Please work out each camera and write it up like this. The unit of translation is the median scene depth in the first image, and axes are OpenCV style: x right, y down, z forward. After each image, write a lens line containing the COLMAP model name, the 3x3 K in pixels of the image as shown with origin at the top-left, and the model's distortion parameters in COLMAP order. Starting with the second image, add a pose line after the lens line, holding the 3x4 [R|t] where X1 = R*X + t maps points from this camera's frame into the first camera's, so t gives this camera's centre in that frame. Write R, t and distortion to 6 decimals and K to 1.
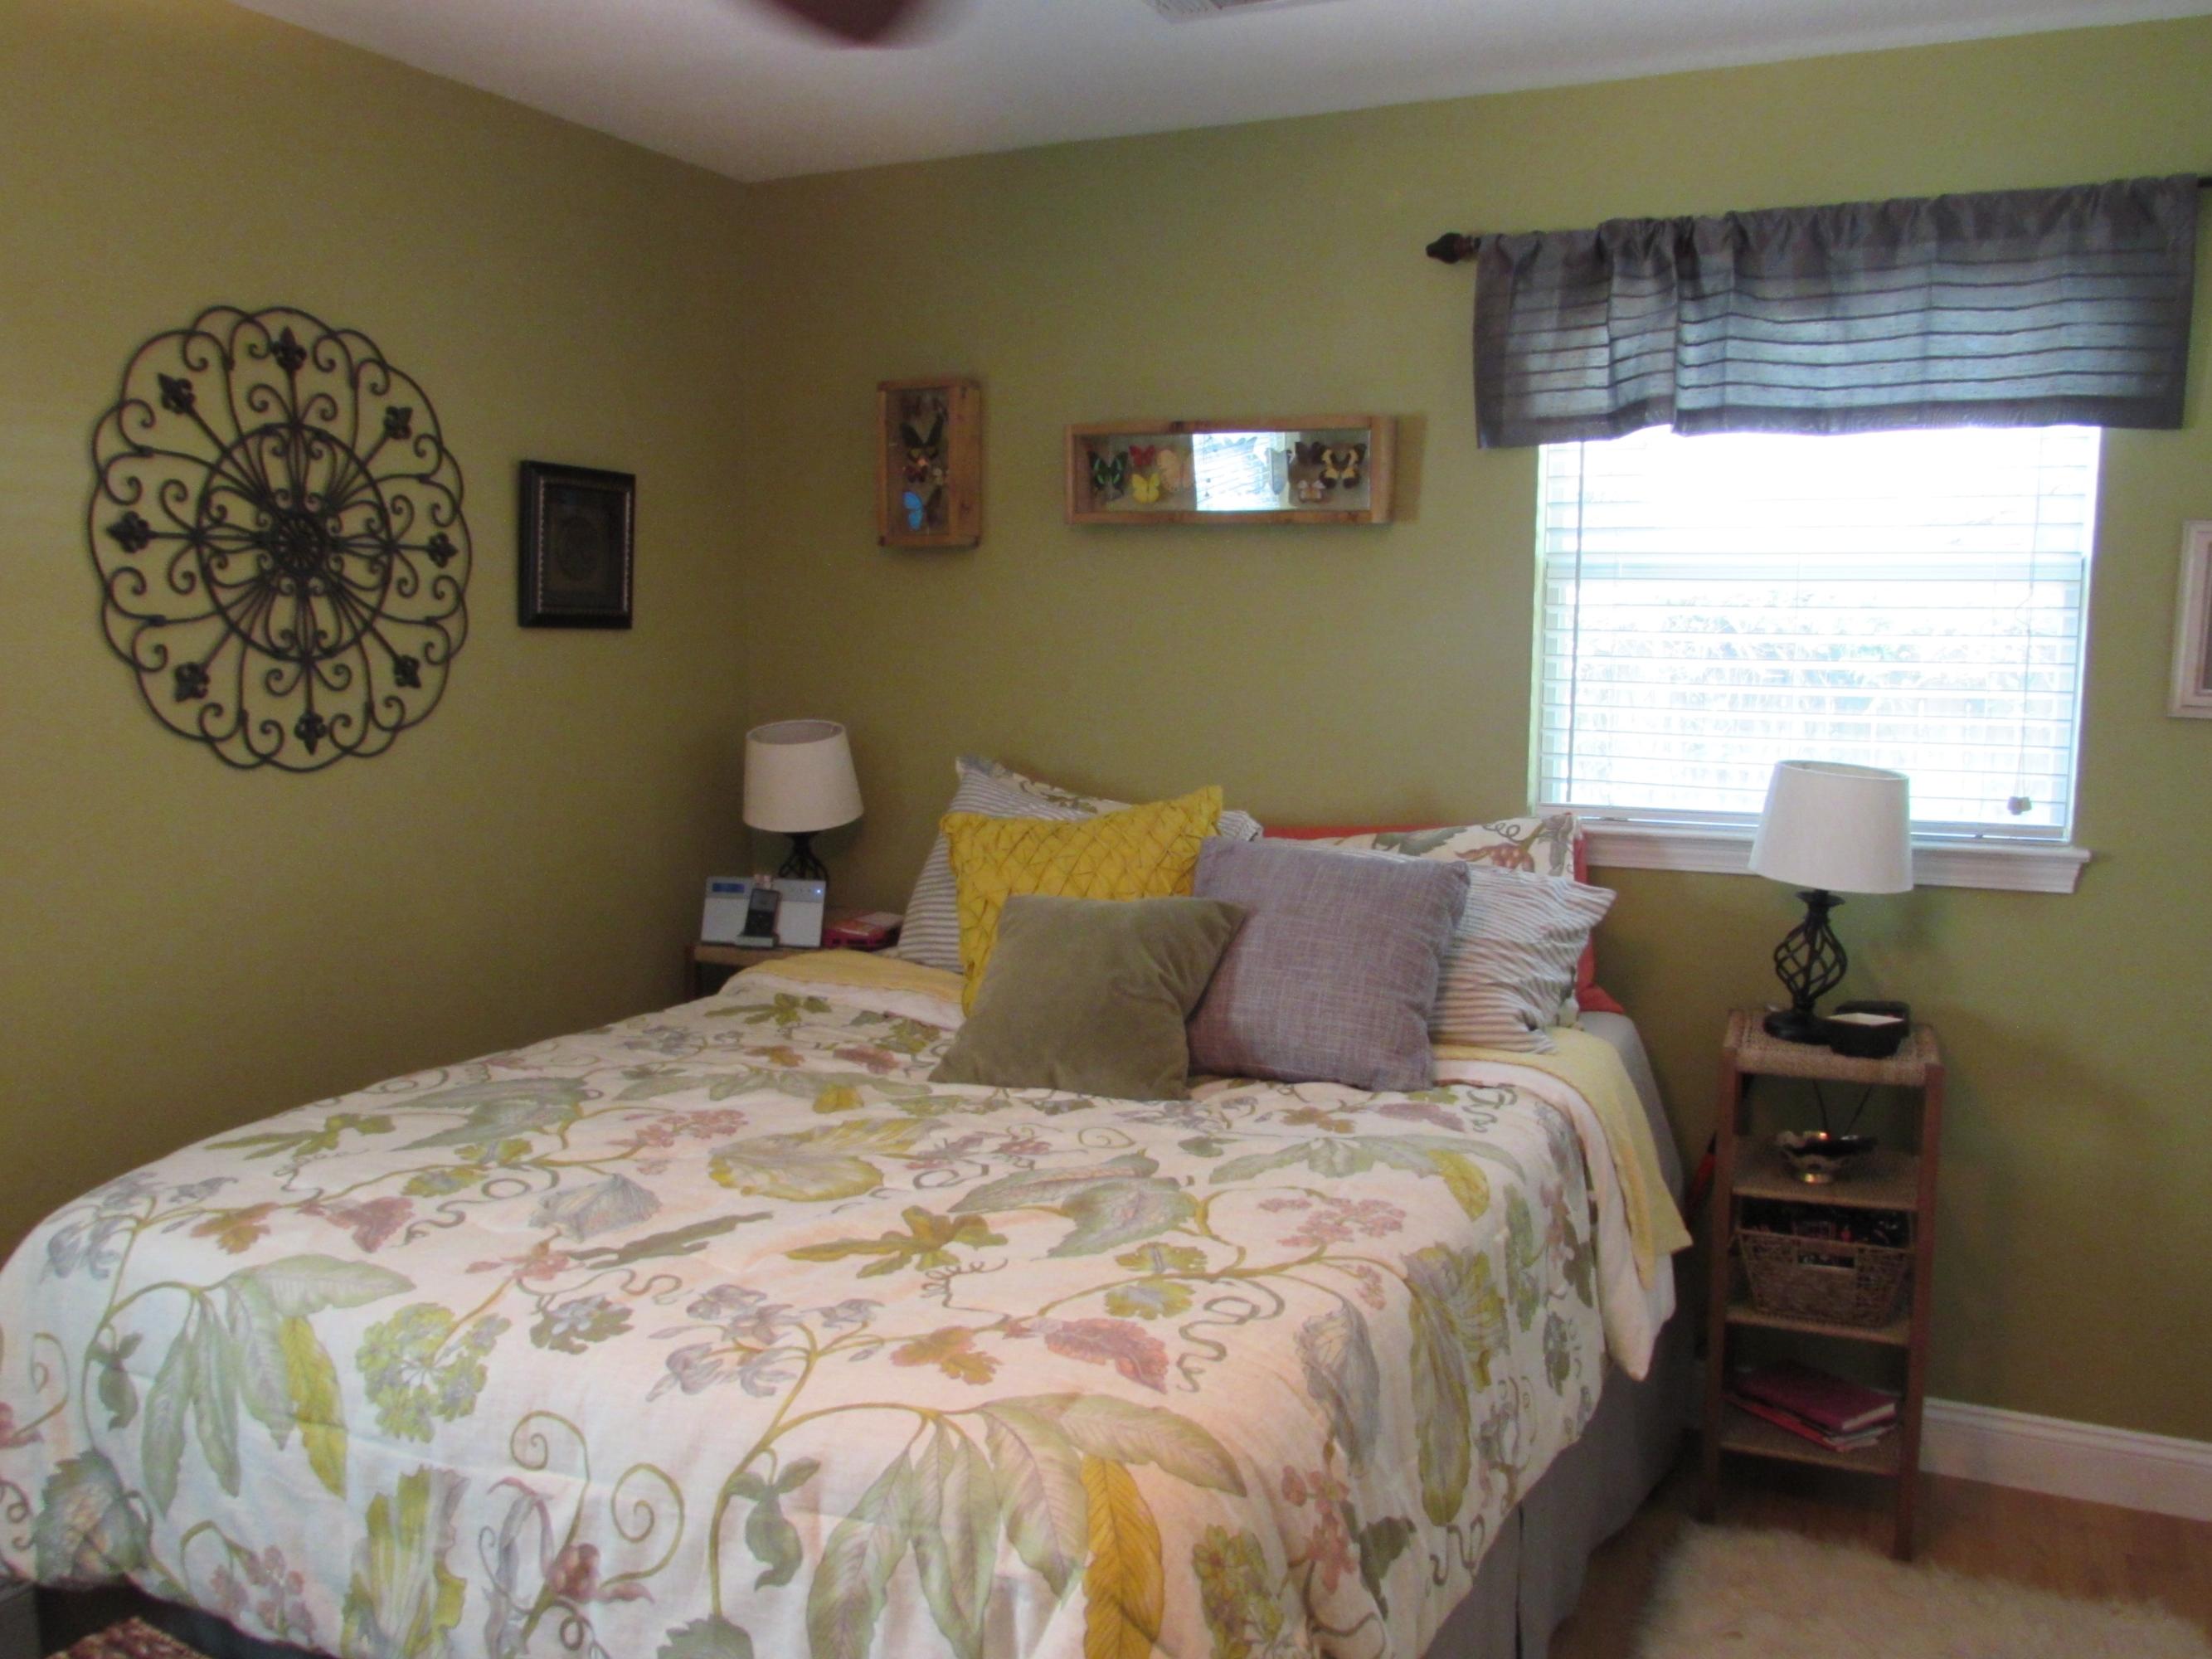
lens RADIAL K [[1785.4, 0, 1090.6], [0, 1785.4, 835.7], [0, 0, 1]] dist [-0.032279, -0.001212]
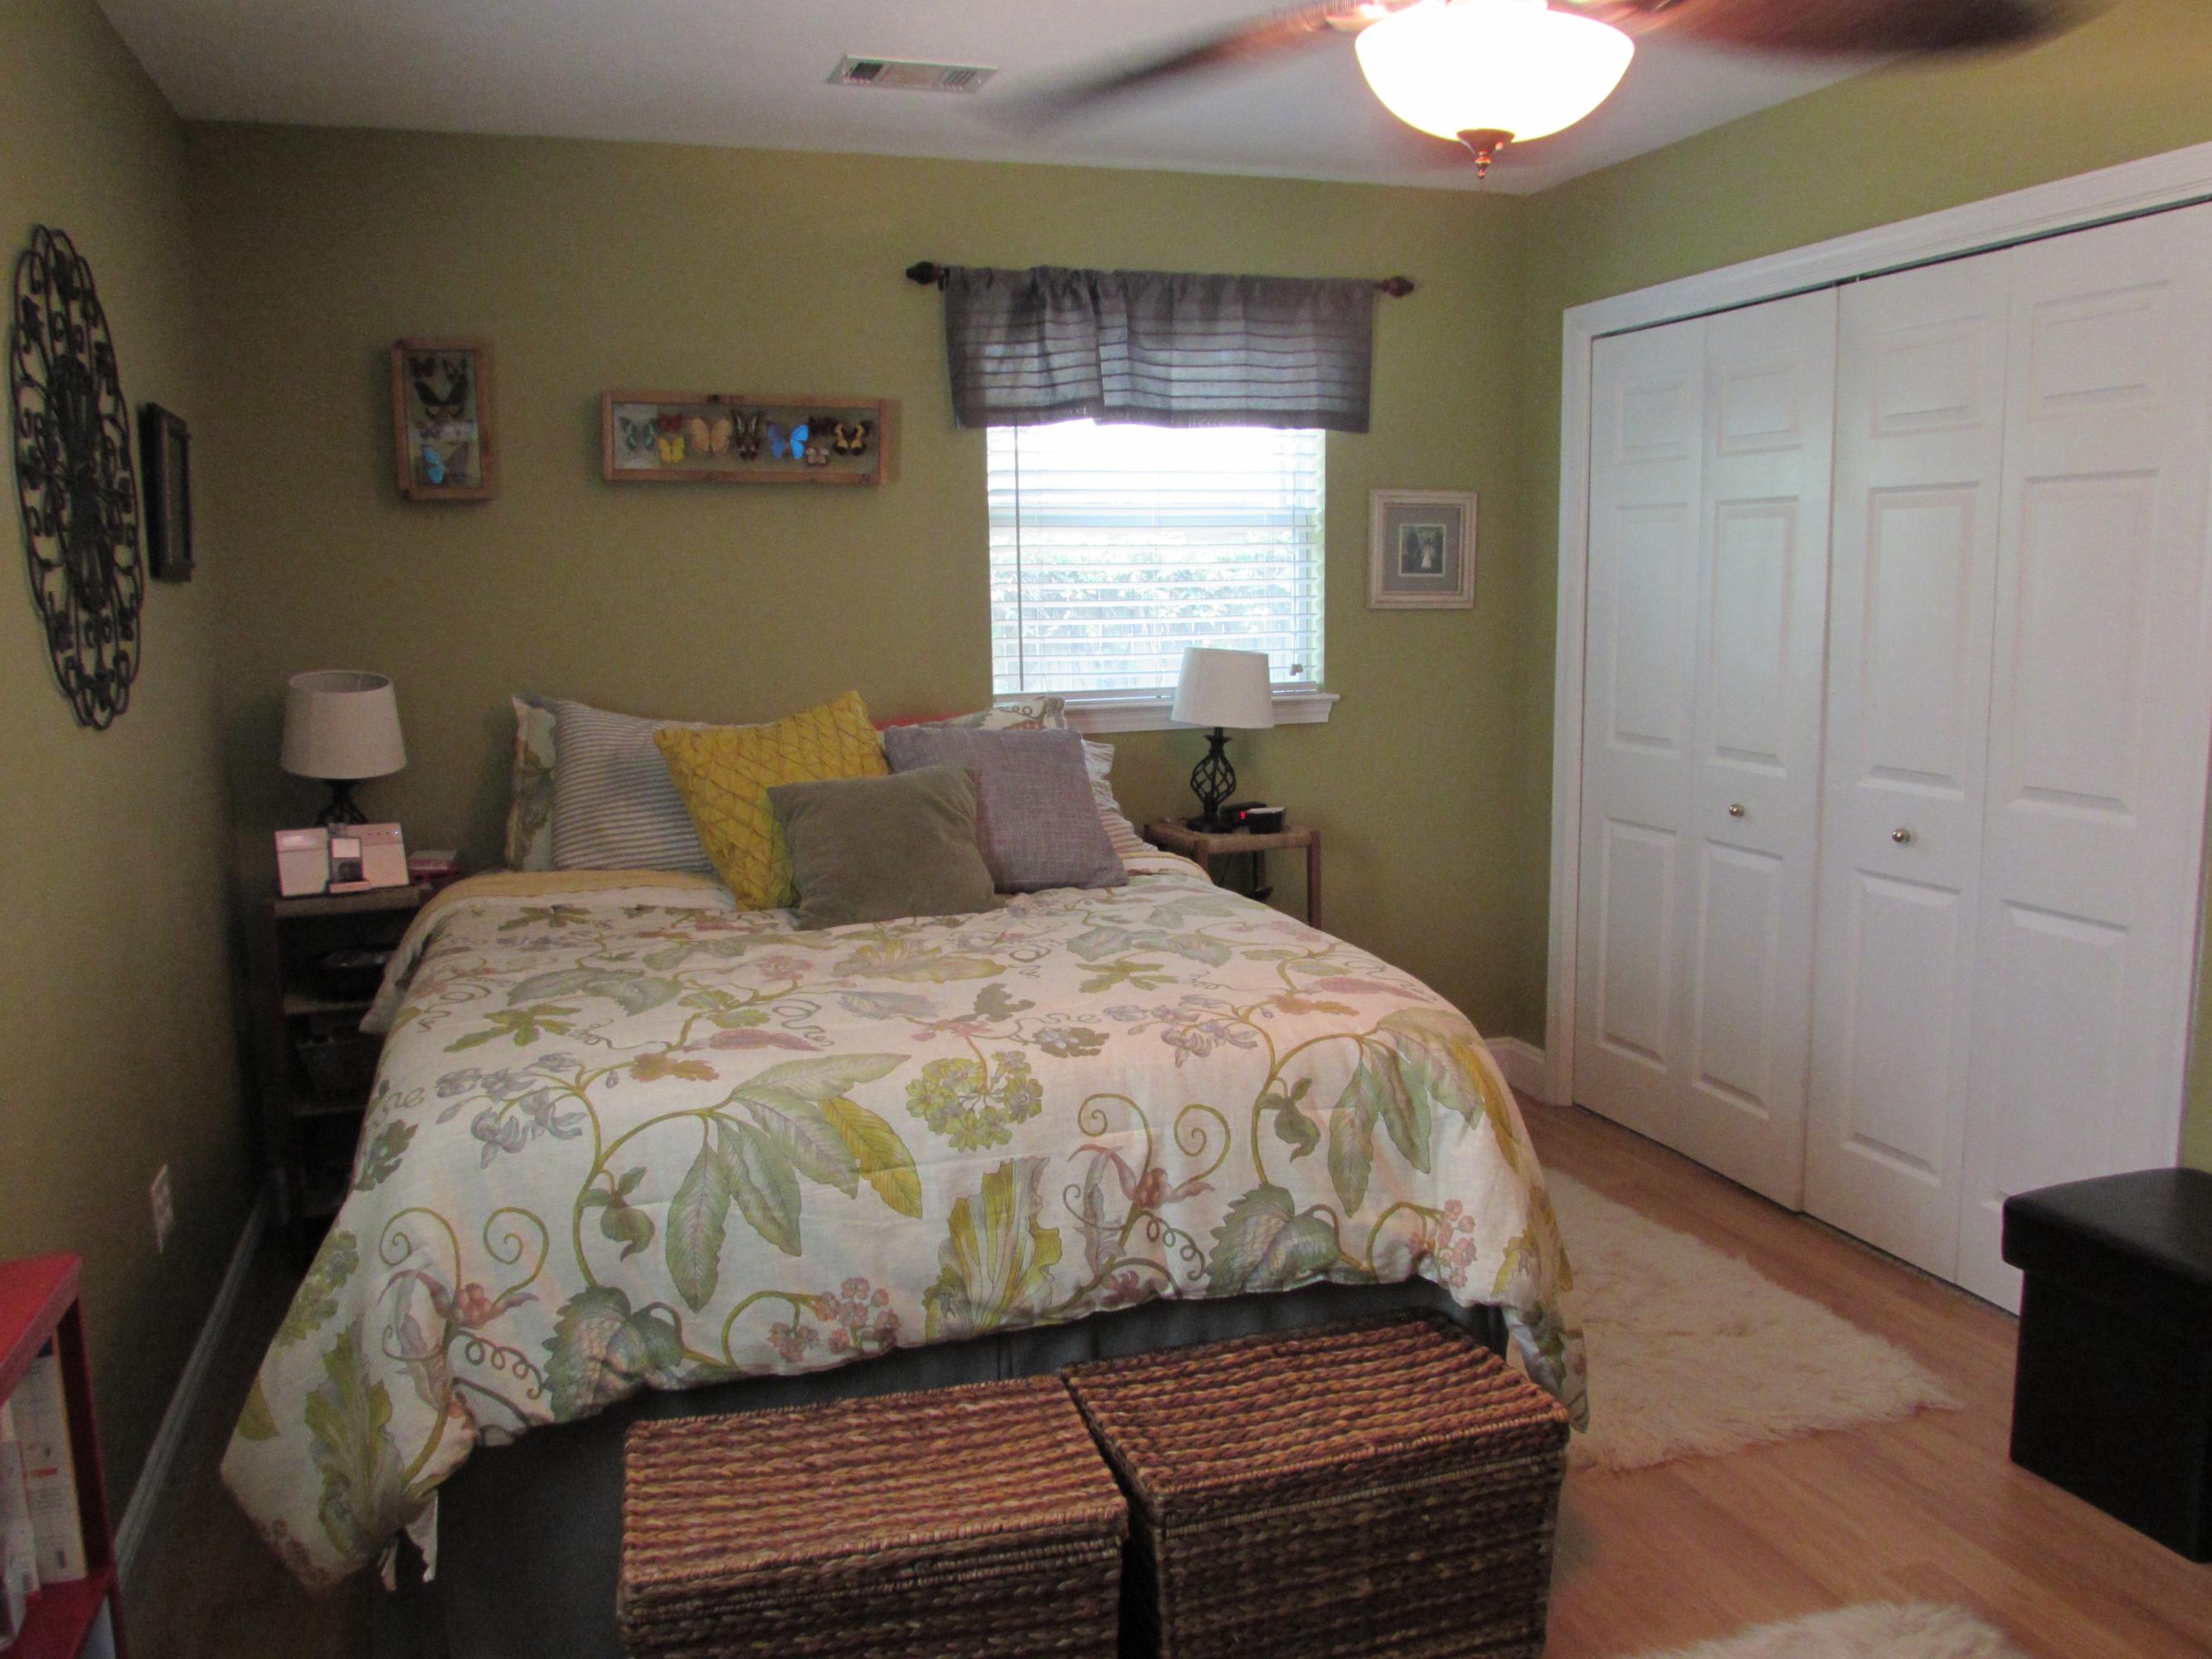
lens RADIAL K [[1767.8, 0, 1091.5], [0, 1767.8, 825.9], [0, 0, 1]] dist [-0.051387, 0.014986]
pose [[0.737767, -0.108384, 0.666298, -0.671424], [0.100794, 0.993649, 0.050028, 0.022006], [-0.667488, 0.030250, 0.744006, -0.032039]]
